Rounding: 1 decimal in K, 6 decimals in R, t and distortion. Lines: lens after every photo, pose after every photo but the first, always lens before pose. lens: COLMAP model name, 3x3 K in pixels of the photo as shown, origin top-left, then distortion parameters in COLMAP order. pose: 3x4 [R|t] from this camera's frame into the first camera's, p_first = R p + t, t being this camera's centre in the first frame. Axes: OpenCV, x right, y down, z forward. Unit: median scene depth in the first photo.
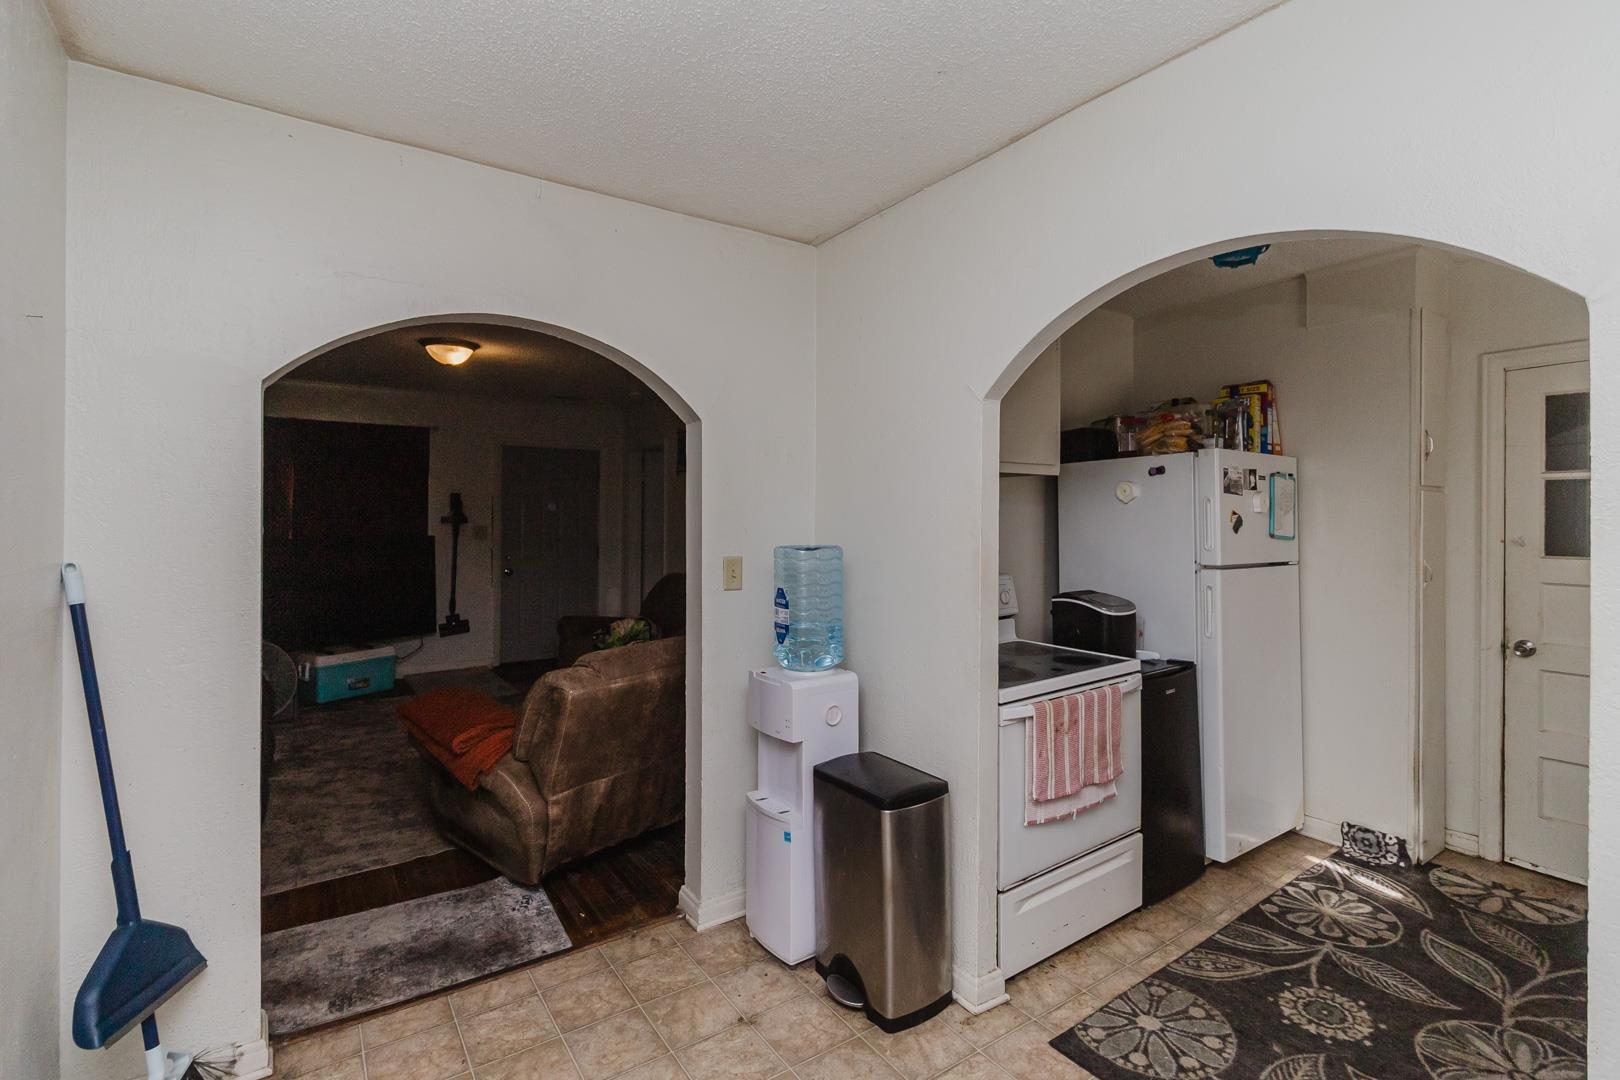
lens RADIAL K [[743.8, 0, 799.8], [0, 743.8, 513.9], [0, 0, 1]] dist [-0.001027, 0.000629]
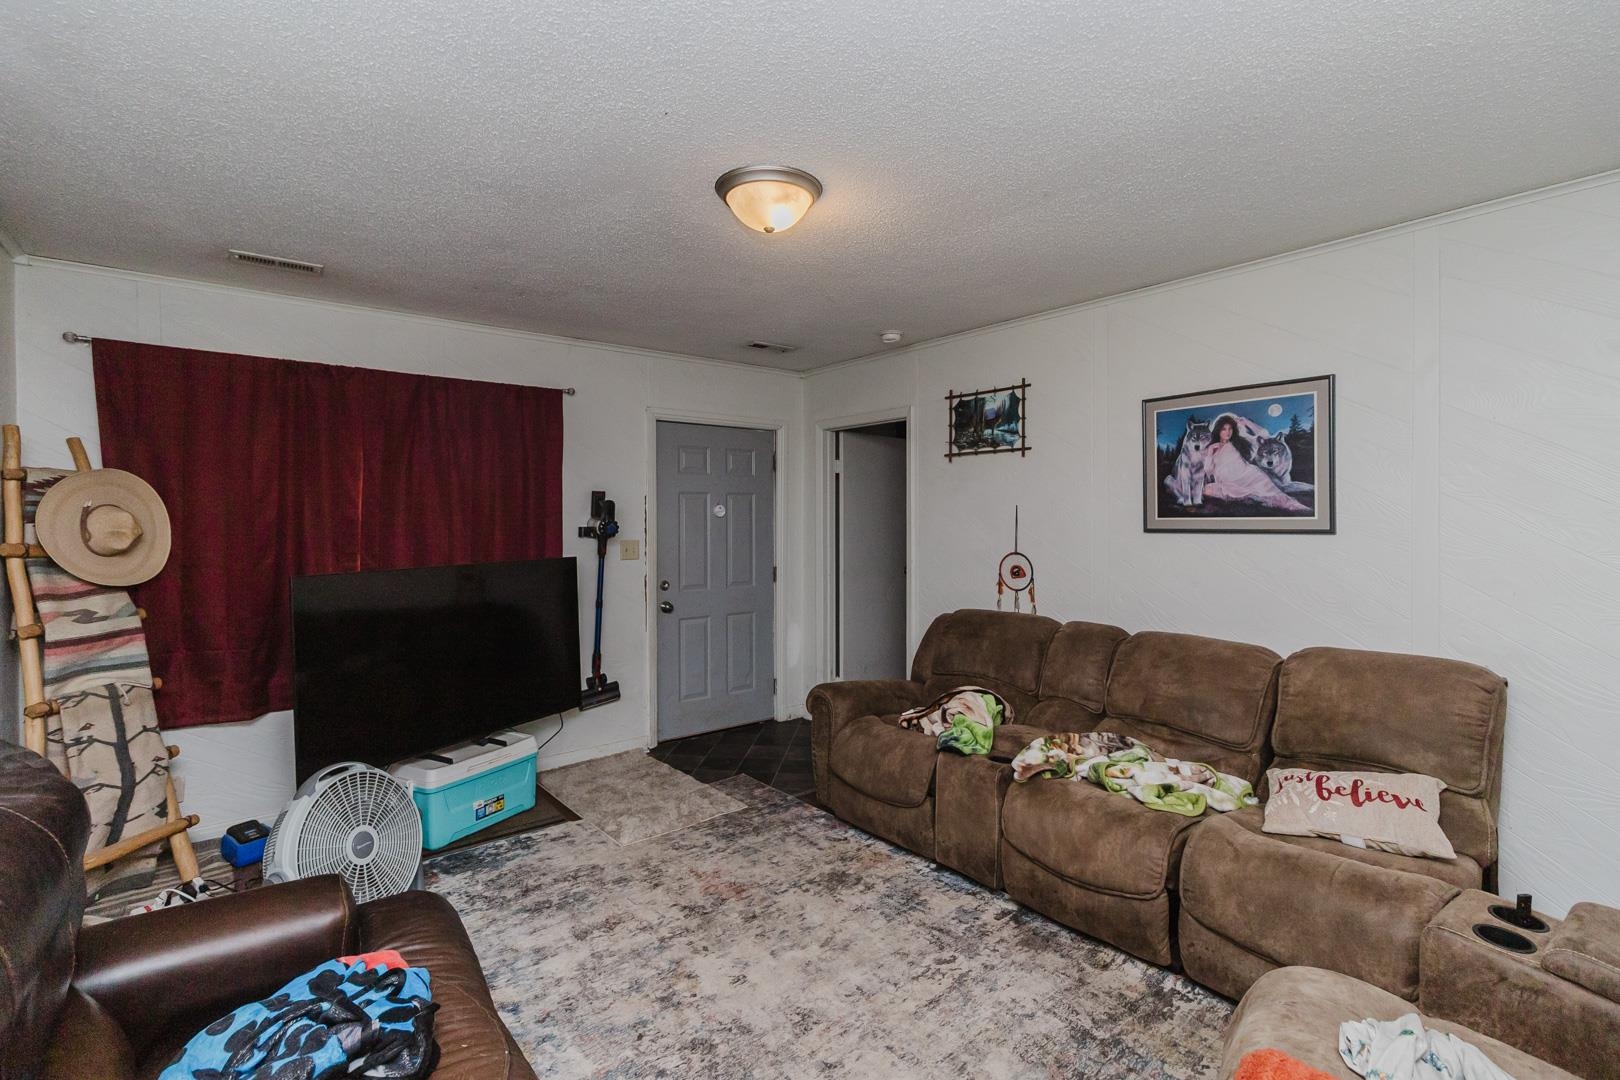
lens RADIAL K [[743.8, 0, 816.6], [0, 743.8, 522.7], [0, 0, 1]] dist [-0.001027, 0.000629]
pose [[0.996670, -0.010441, 0.080868, -0.325905], [0.009837, 0.999921, 0.007869, -0.003236], [-0.080944, -0.007047, 0.996694, 0.329823]]
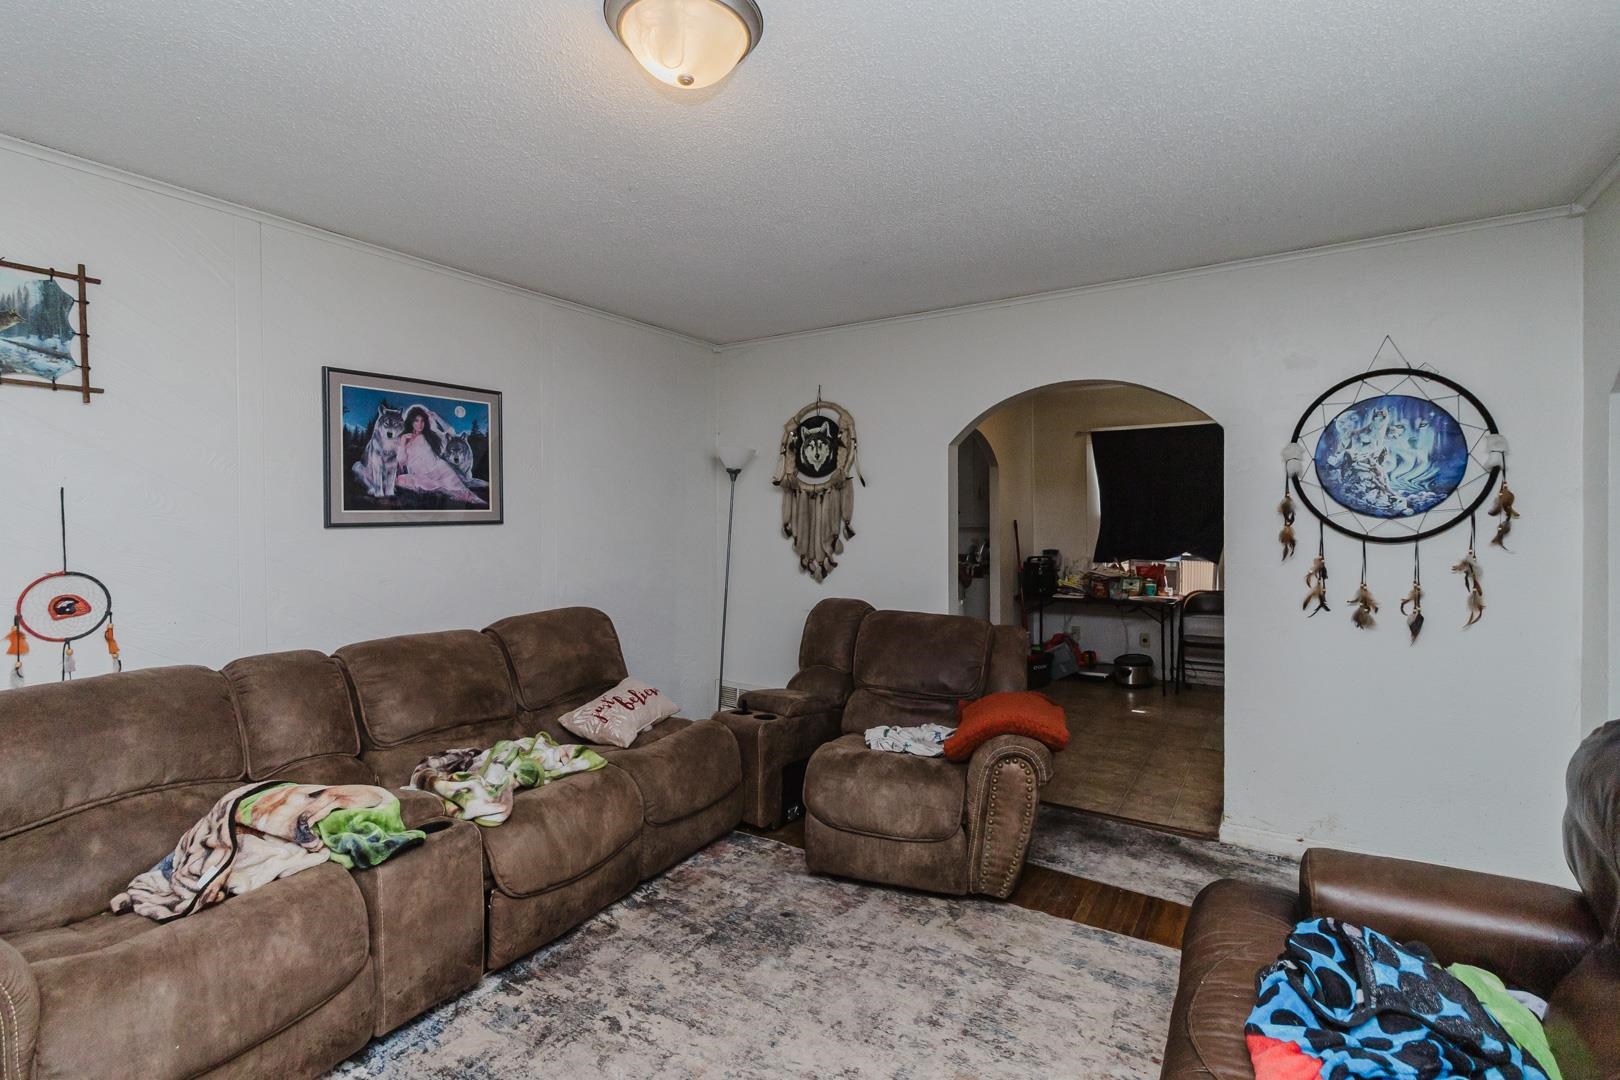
lens RADIAL K [[743.8, 0, 809.3], [0, 743.8, 522.6], [0, 0, 1]] dist [-0.001027, 0.000629]
pose [[-0.392300, -0.015663, 0.919704, -0.616643], [0.003628, 0.999821, 0.018575, 0.000598], [-0.919830, 0.010624, -0.392173, 0.848001]]
